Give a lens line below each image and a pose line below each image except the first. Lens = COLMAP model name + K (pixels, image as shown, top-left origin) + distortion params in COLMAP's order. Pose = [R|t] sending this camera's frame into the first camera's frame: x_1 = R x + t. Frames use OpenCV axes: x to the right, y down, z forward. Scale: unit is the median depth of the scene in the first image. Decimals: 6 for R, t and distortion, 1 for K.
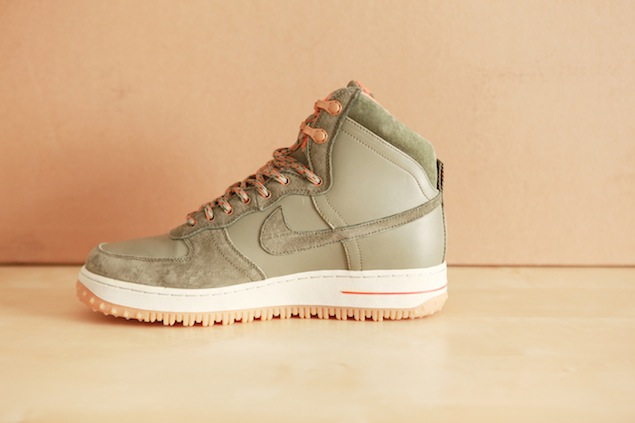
lens RADIAL K [[896.9, 0, 316.3], [0, 896.9, 211.0], [0, 0, 1]] dist [0.032084, 0.047003]
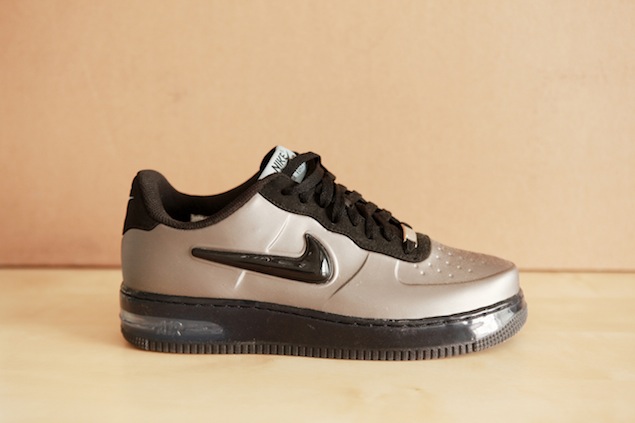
lens RADIAL K [[802.8, 0, 317.0], [0, 802.8, 209.9], [0, 0, 1]] dist [0.008709, 0.029309]
pose [[0.999372, 0.001345, -0.035415, -0.030113], [-0.000898, 0.999920, 0.012626, -0.017161], [0.035429, -0.012586, 0.999293, 0.113770]]
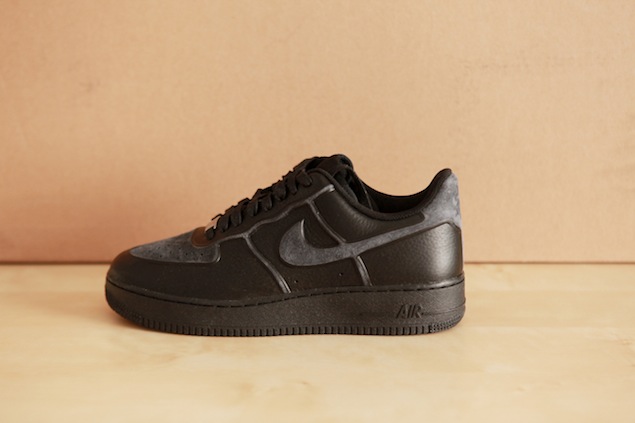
lens RADIAL K [[1040.1, 0, 317.5], [0, 1040.1, 211.5], [0, 0, 1]] dist [0.102316, 0.005385]
pose [[0.999847, -0.005852, -0.016465, 0.044808], [0.006936, 0.997755, 0.066614, -0.071754], [0.016038, -0.066718, 0.997643, -0.123122]]
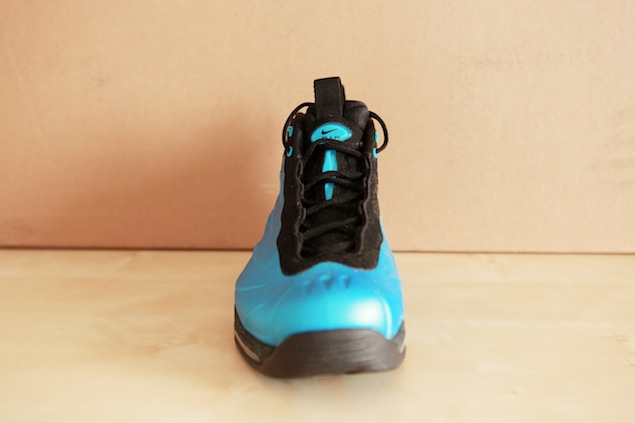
lens RADIAL K [[805.4, 0, 322.9], [0, 805.4, 211.4], [0, 0, 1]] dist [0.003311, 0.022506]
pose [[0.999002, 0.002750, -0.044592, 0.074097], [0.000725, 0.996973, 0.077743, -0.056656], [0.044670, -0.077697, 0.995976, 0.096652]]
